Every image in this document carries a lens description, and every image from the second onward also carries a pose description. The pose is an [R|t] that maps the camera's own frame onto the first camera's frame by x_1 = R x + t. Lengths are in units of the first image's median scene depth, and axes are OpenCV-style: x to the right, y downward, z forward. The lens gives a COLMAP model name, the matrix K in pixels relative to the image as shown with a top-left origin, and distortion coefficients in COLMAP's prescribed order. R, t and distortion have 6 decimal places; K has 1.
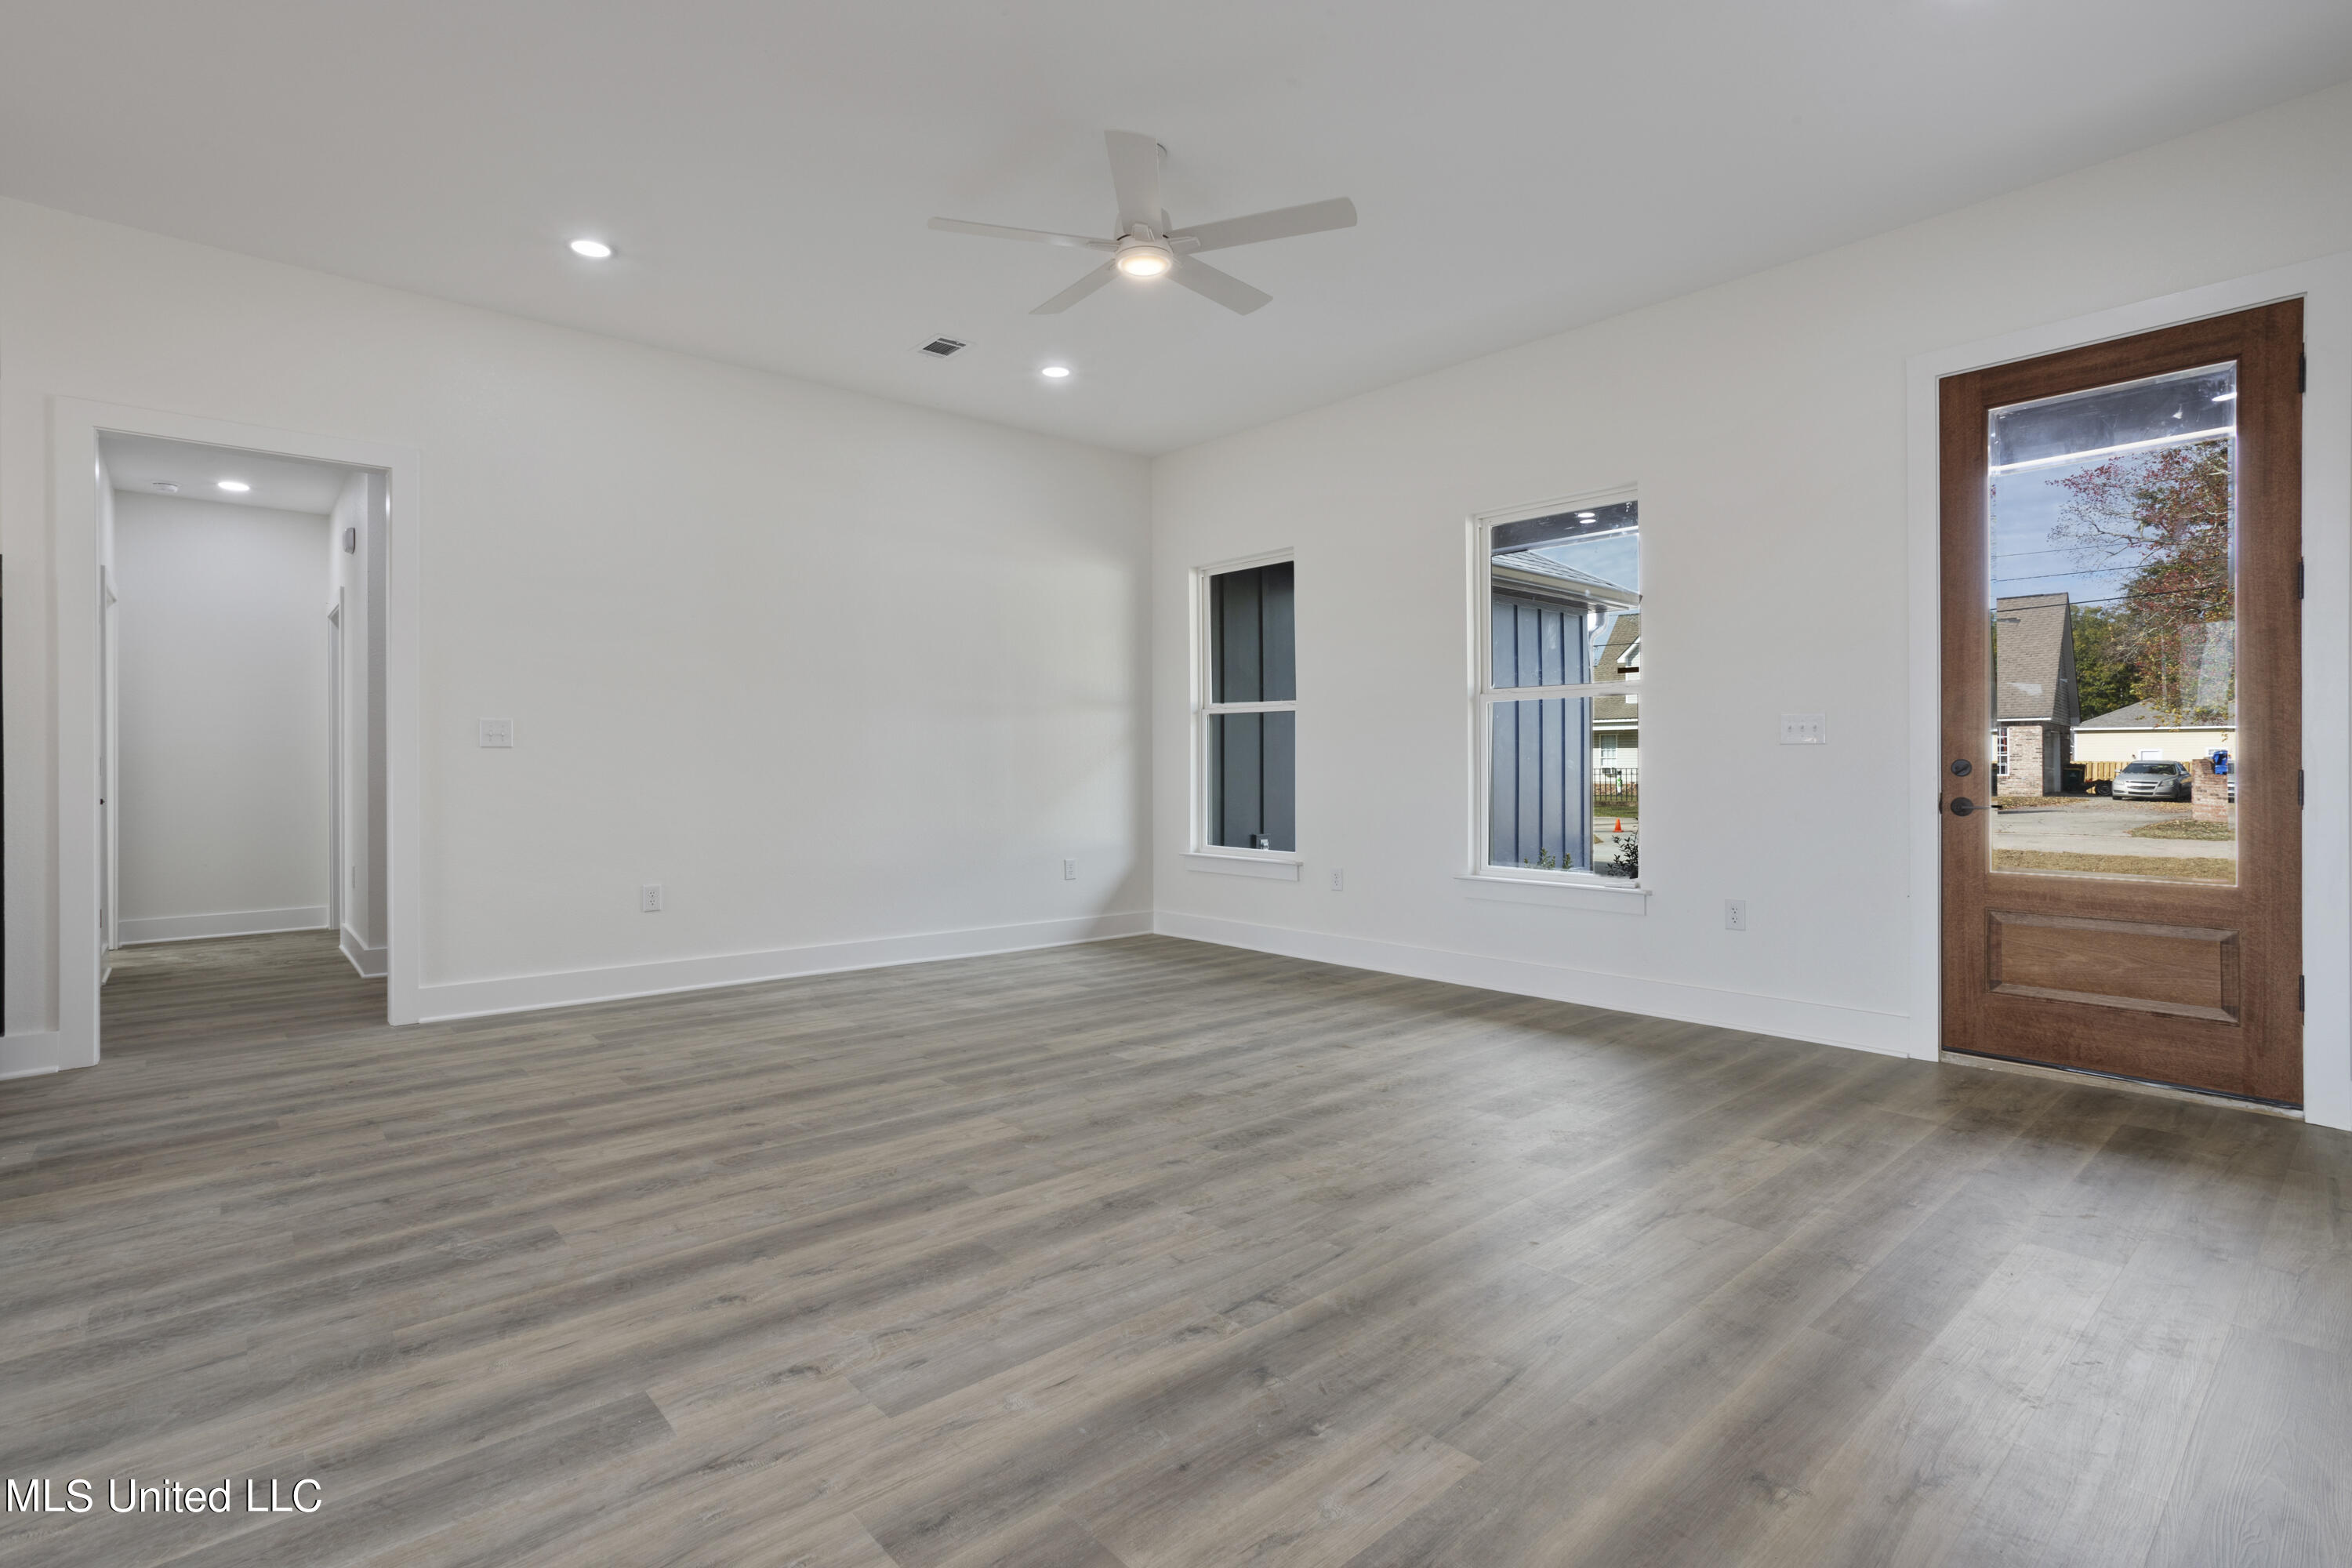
lens RADIAL K [[1135.9, 0, 1172.5], [0, 1135.9, 762.9], [0, 0, 1]] dist [-0.045428, 0.027282]
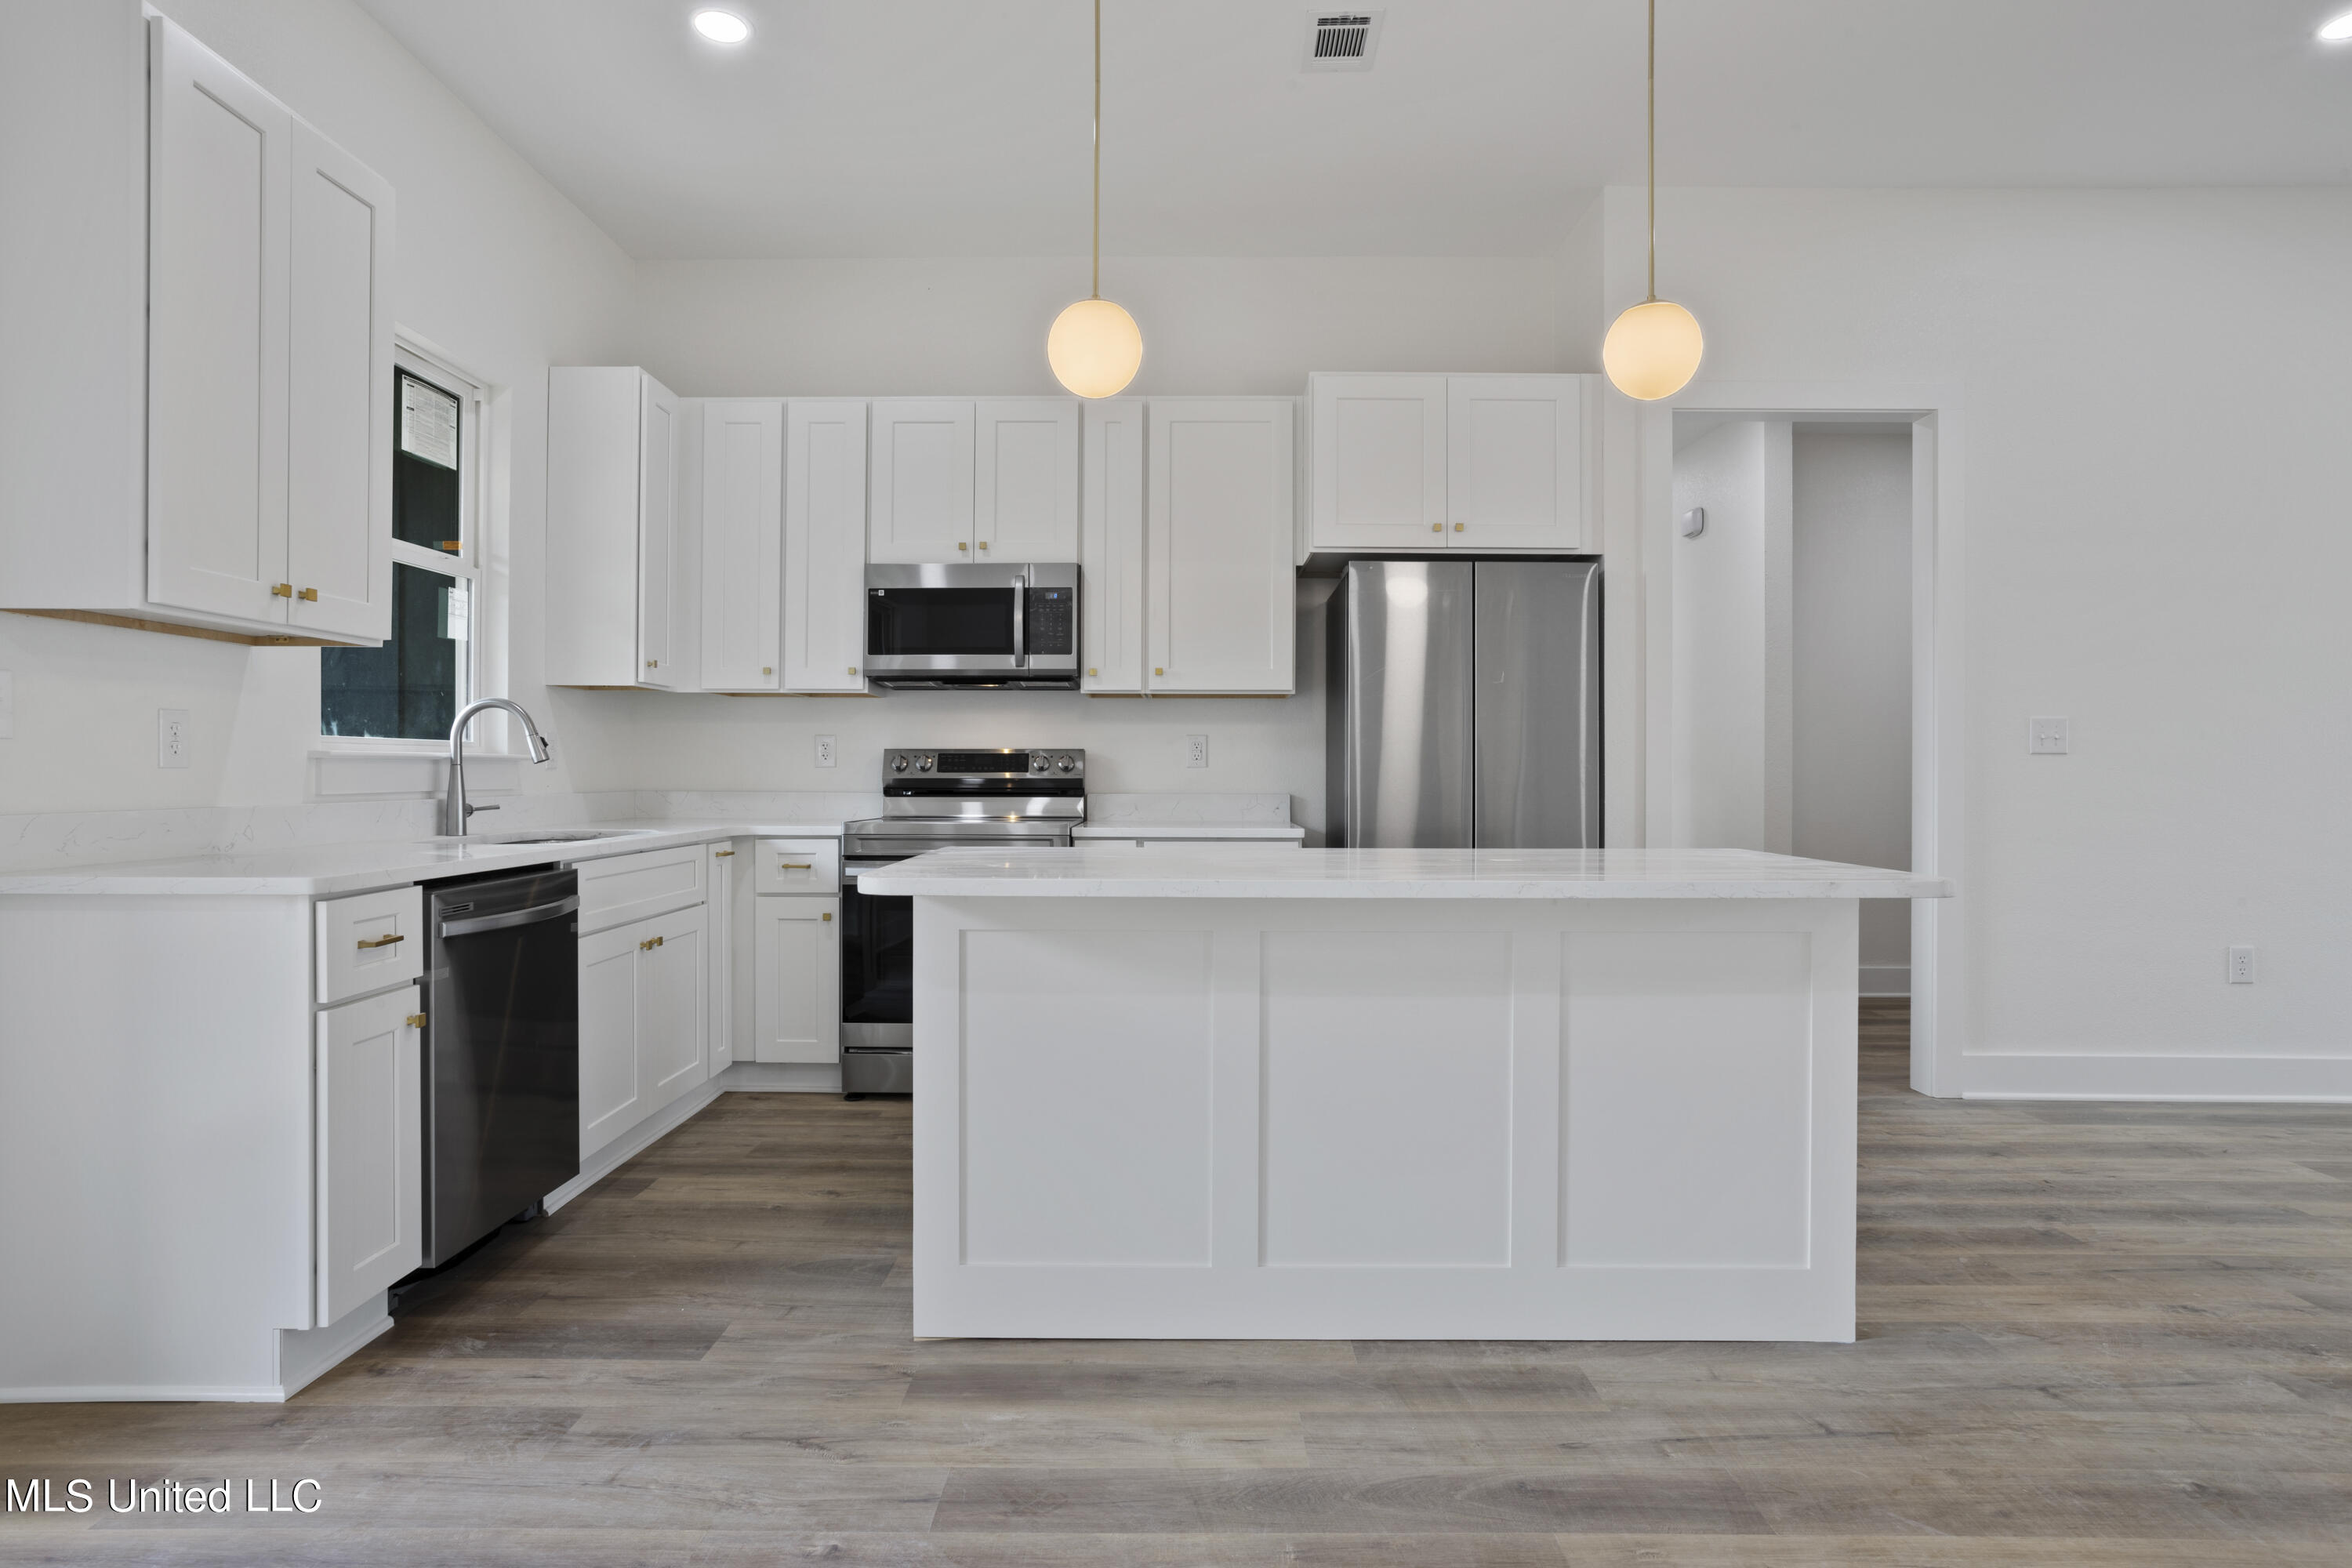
lens RADIAL K [[1298.4, 0, 1166.4], [0, 1298.4, 773.2], [0, 0, 1]] dist [-0.043427, 0.032005]
pose [[0.746651, 0.006163, -0.665187, -0.712783], [-0.006122, 0.999978, 0.002393, 0.001441], [0.665187, 0.002286, 0.746673, -0.094052]]
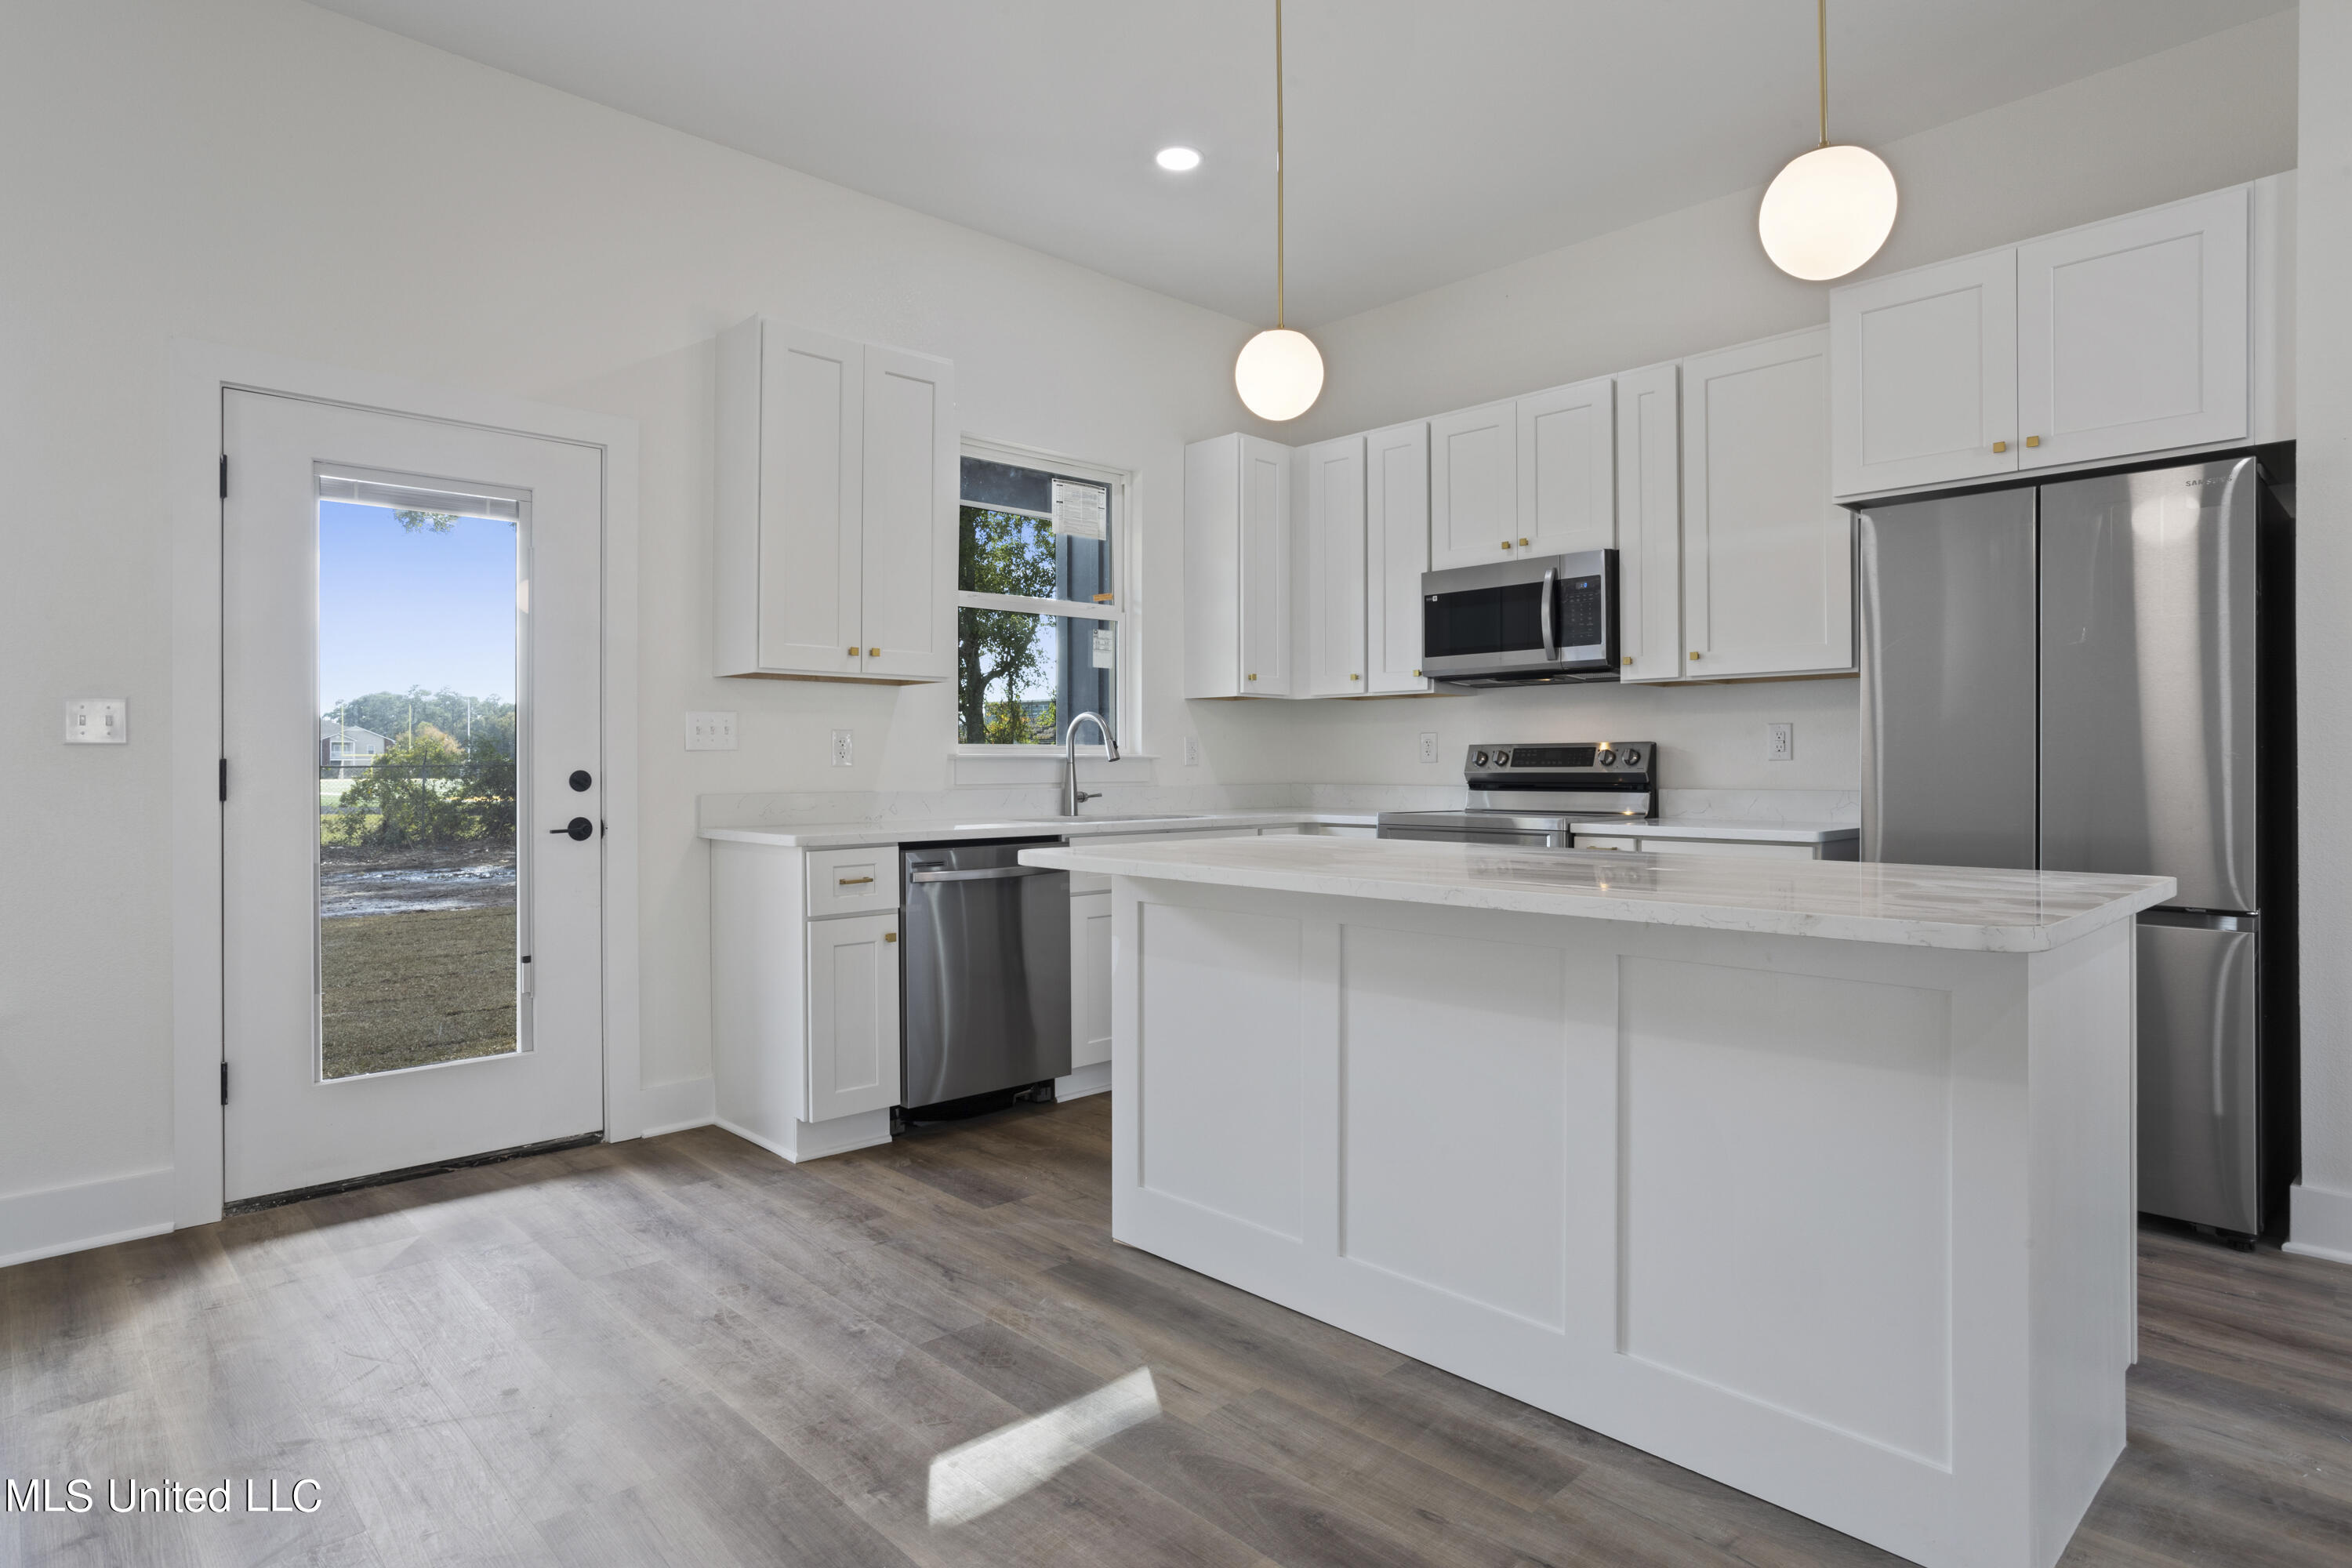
lens RADIAL K [[1275.2, 0, 1170.0], [0, 1275.2, 761.6], [0, 0, 1]] dist [-0.042901, 0.028964]
pose [[0.040382, 0.000324, -0.999184, -0.422137], [0.000009, 1.000000, 0.000325, -0.001093], [0.999184, -0.000022, 0.040382, 0.386631]]
